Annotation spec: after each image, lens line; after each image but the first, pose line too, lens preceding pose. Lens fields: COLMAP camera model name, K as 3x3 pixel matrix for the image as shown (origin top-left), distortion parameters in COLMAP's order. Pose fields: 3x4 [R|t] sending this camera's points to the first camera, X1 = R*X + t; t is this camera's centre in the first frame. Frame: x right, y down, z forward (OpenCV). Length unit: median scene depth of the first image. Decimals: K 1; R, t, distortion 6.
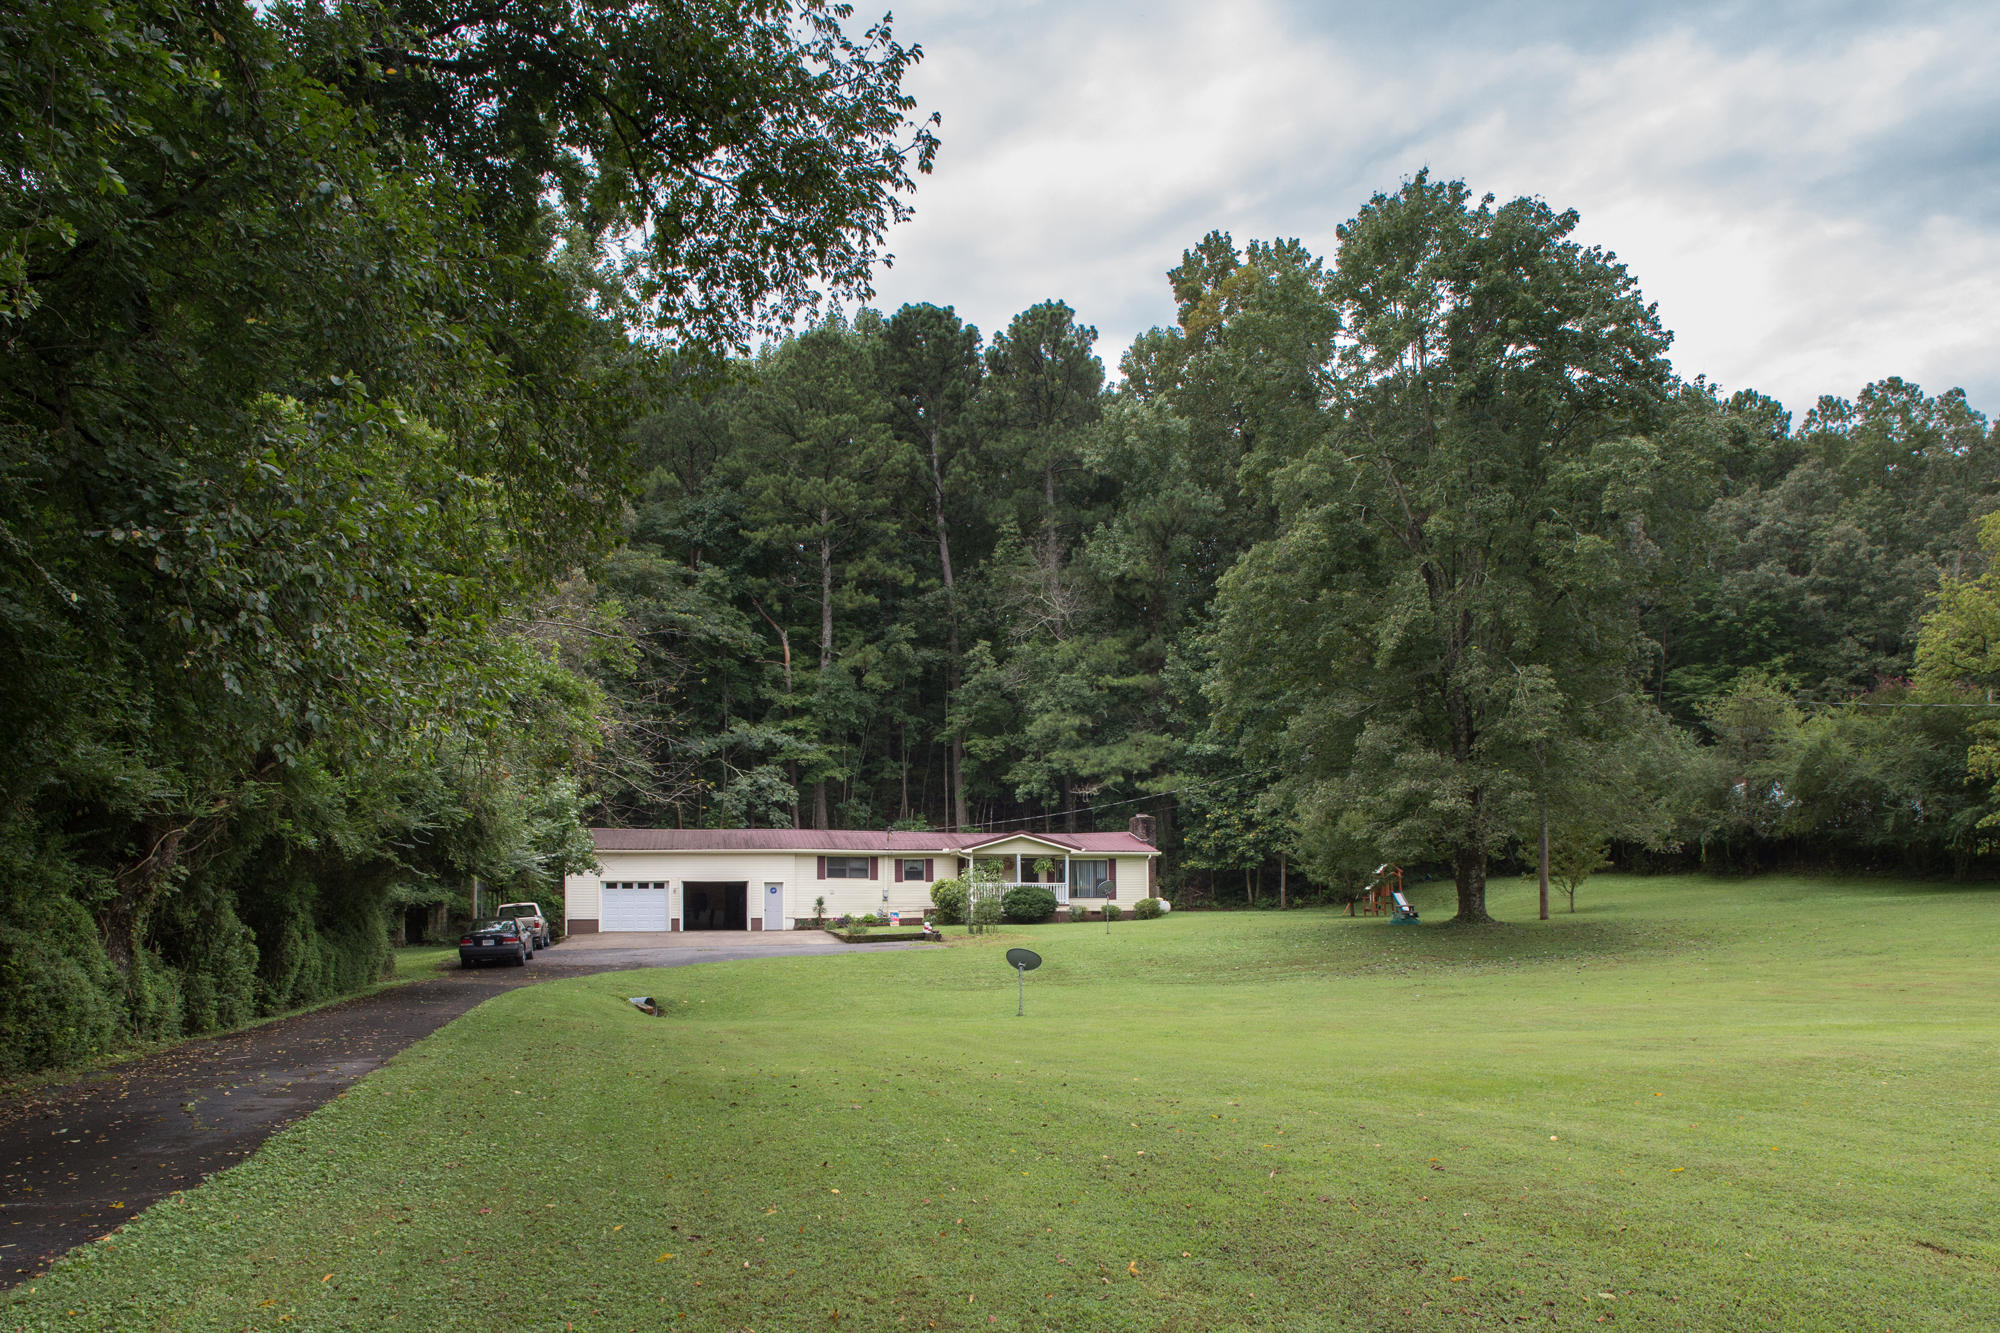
lens RADIAL K [[1344.5, 0, 1071.8], [0, 1344.5, 746.3], [0, 0, 1]] dist [-0.036652, 0.000137]
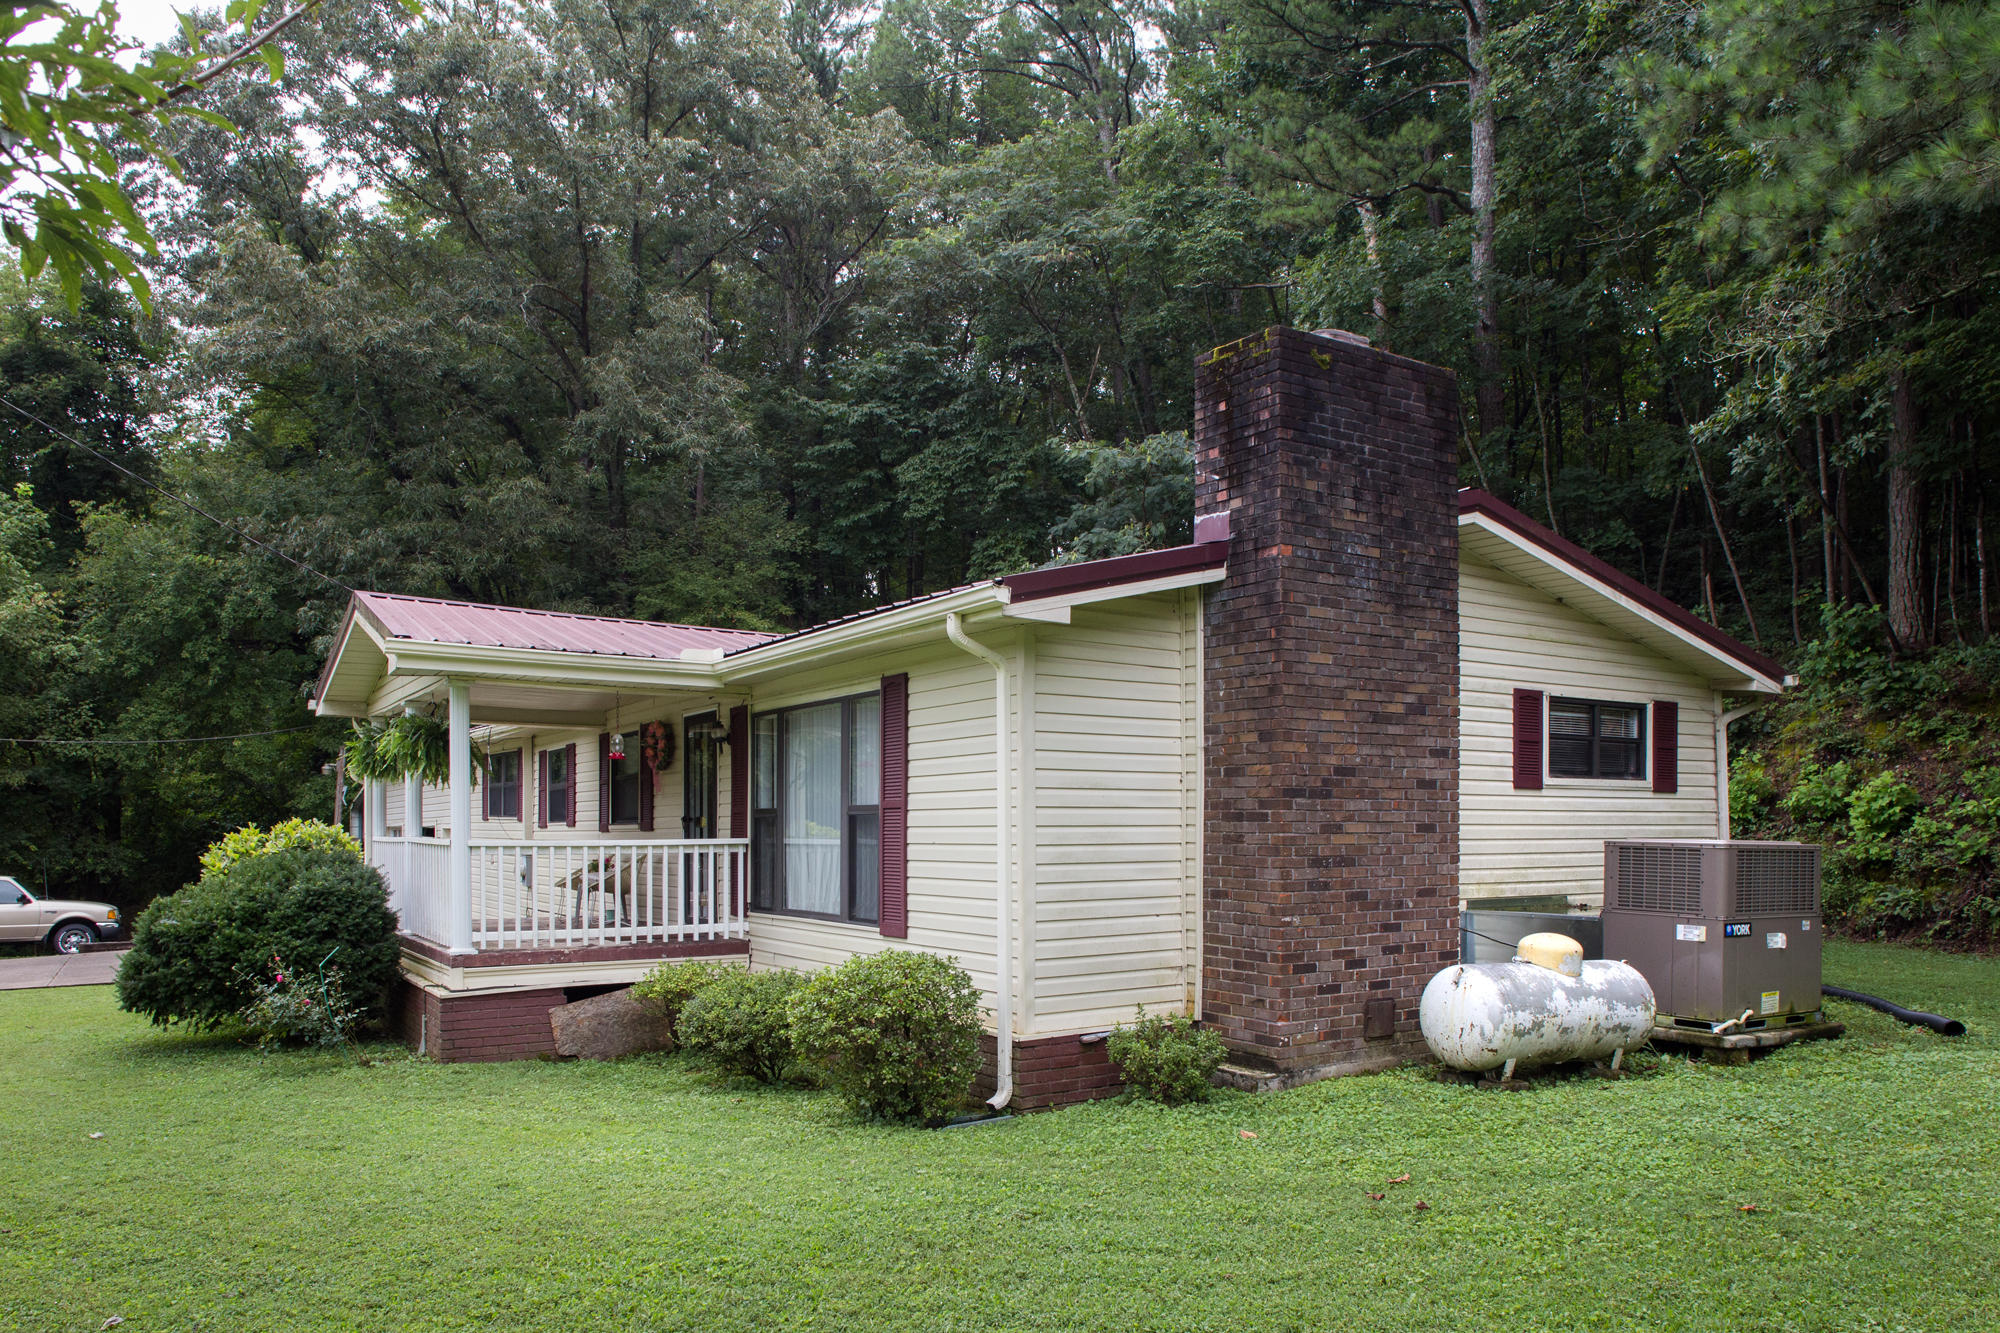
lens RADIAL K [[1376.3, 0, 989.6], [0, 1376.3, 831.1], [0, 0, 1]] dist [-0.040009, -0.000099]
pose [[0.328271, 0.008144, -0.944549, 0.157804], [0.117294, 0.991872, 0.049316, 0.081629], [0.937273, -0.126979, 0.324648, 0.823812]]
